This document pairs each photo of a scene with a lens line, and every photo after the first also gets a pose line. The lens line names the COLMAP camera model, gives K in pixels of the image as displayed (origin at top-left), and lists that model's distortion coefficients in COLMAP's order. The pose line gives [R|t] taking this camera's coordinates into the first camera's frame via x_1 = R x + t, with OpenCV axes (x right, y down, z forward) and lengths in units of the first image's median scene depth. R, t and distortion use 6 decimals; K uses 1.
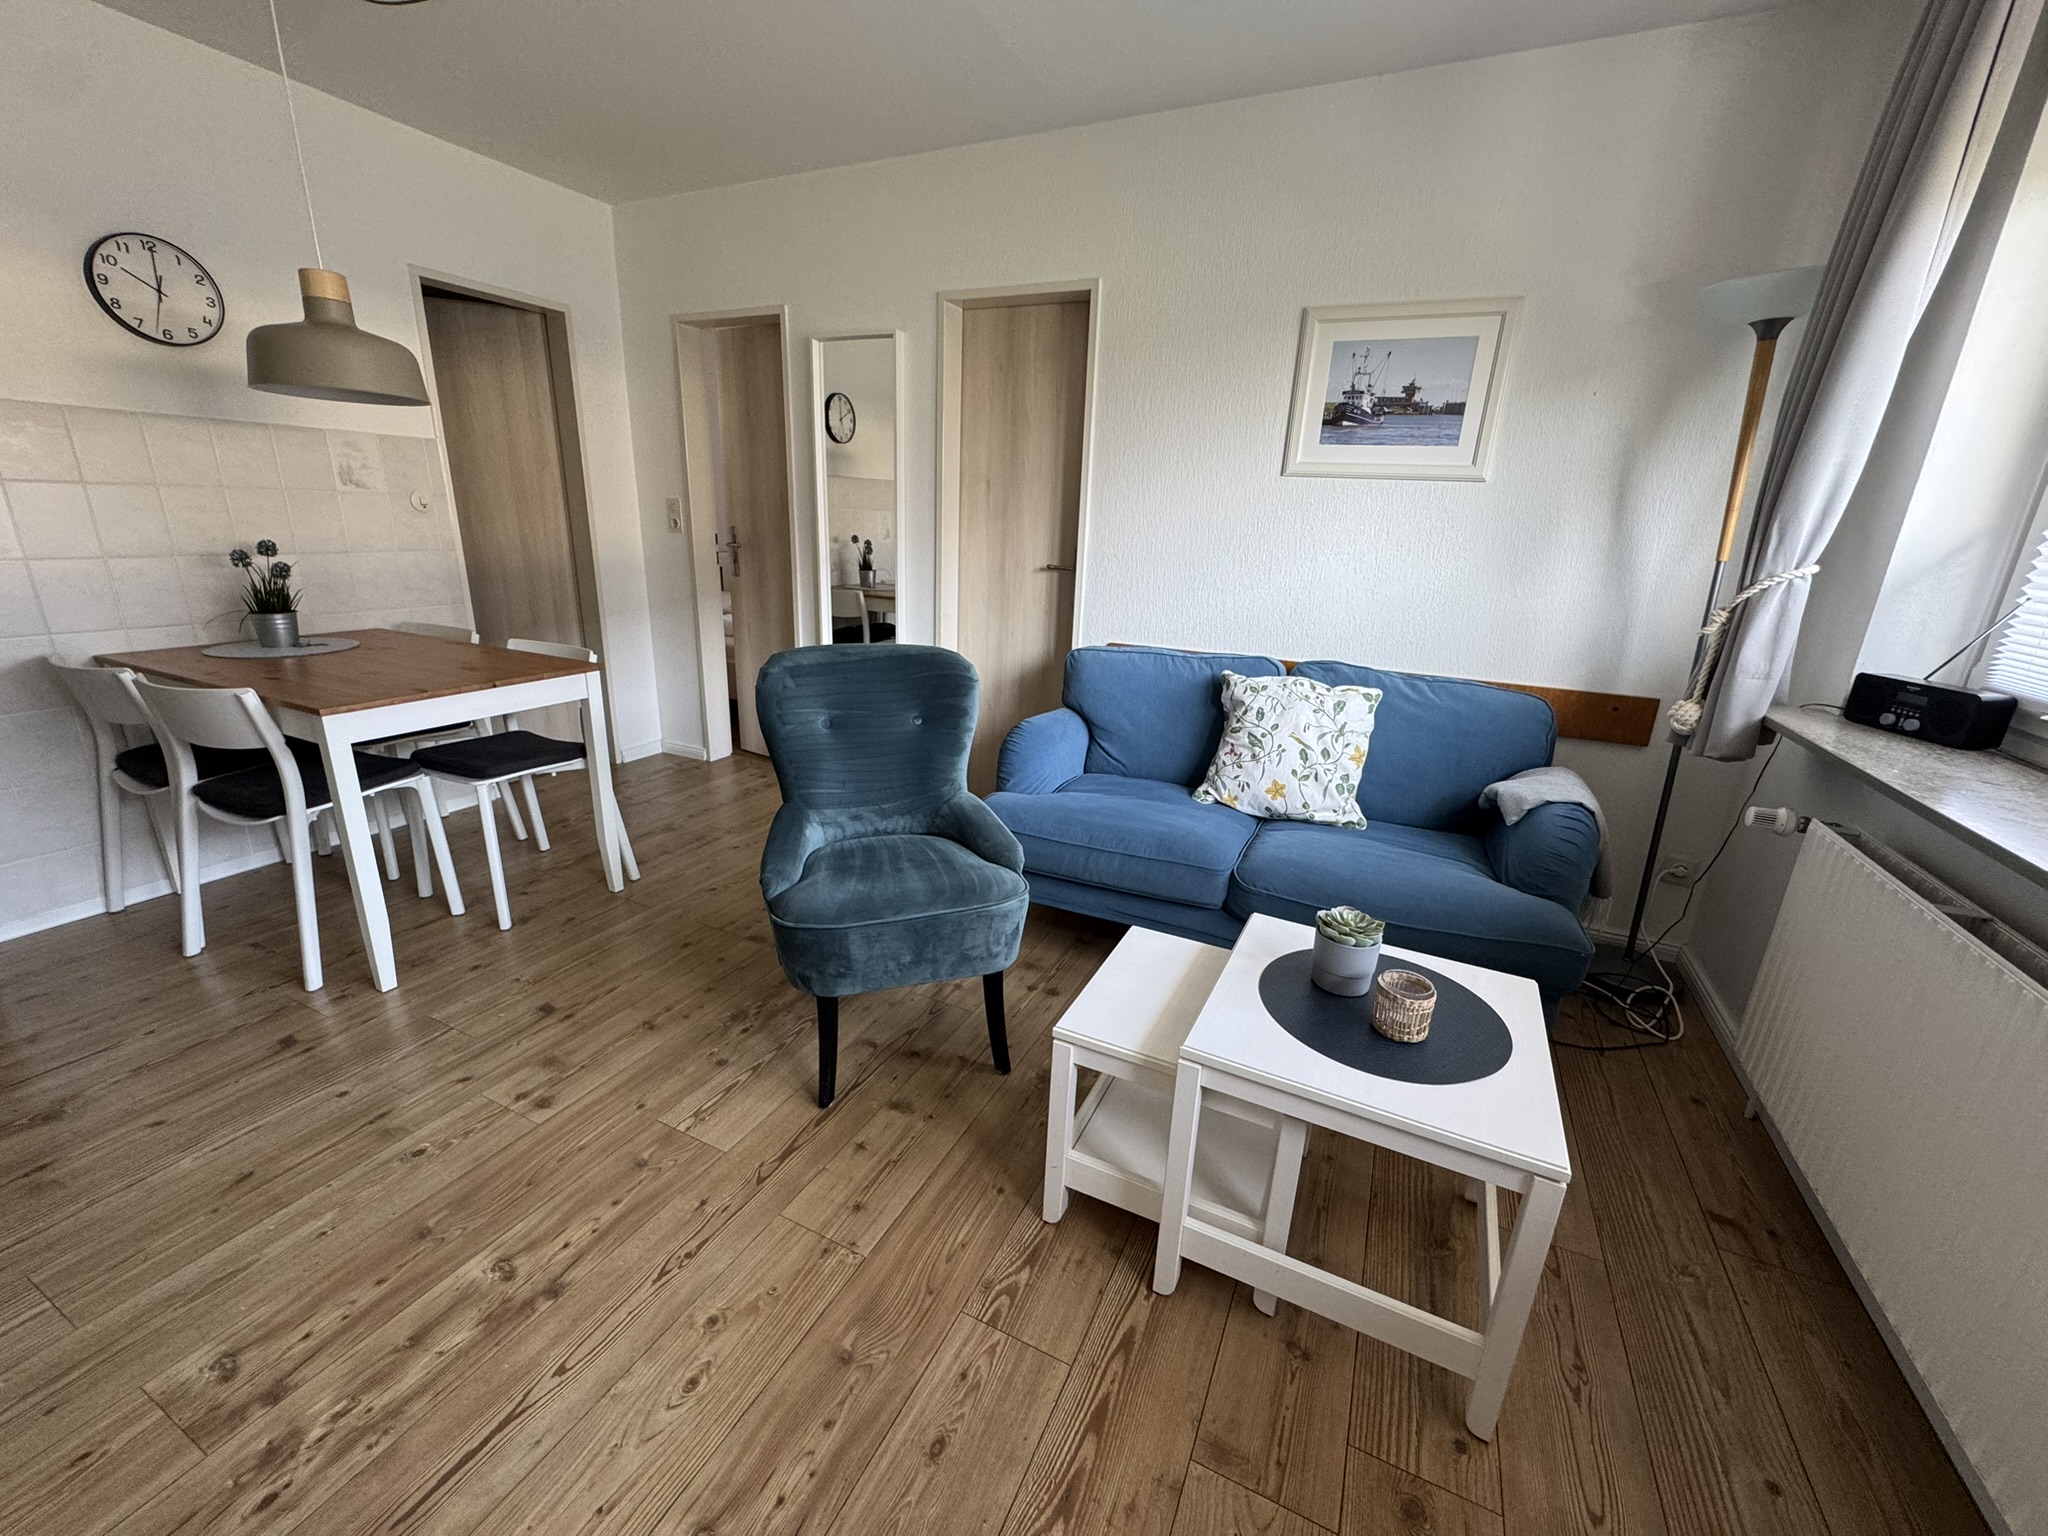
lens RADIAL K [[817.4, 0, 1032.6], [0, 817.4, 764.0], [0, 0, 1]] dist [0.009889, 0.000031]
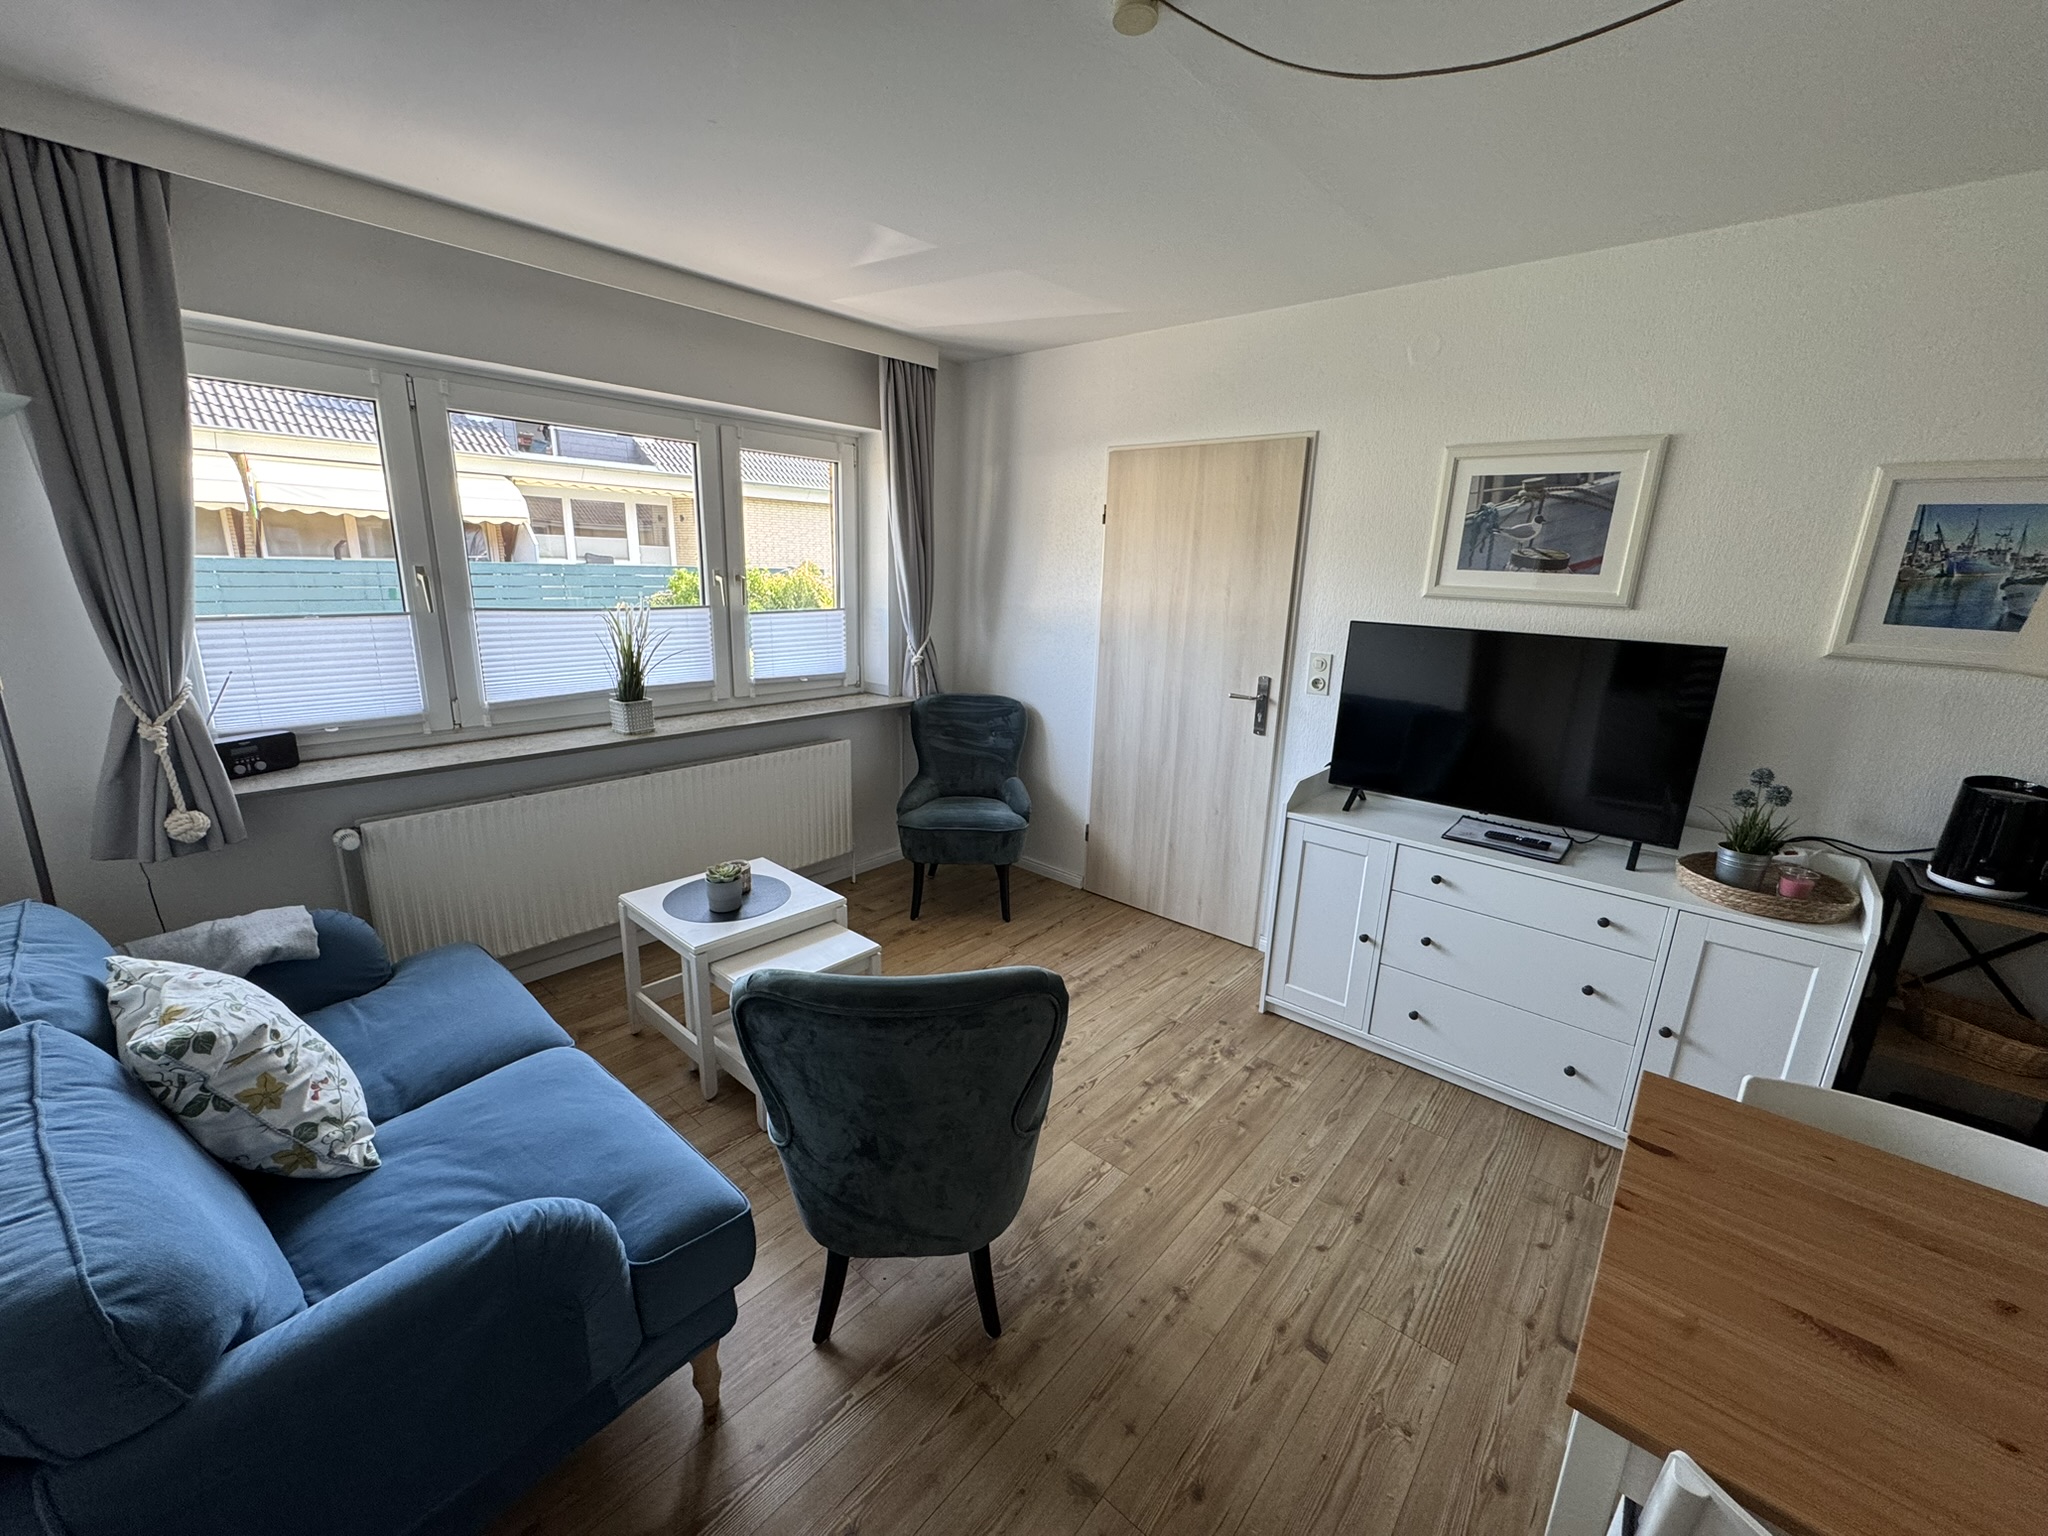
lens RADIAL K [[817.4, 0, 1032.6], [0, 817.4, 764.0], [0, 0, 1]] dist [0.009889, 0.000031]
pose [[-0.962948, -0.125053, 0.238943, -0.567733], [0.017880, 0.854443, 0.519237, -0.783527], [-0.269095, 0.504270, -0.820548, 1.847201]]
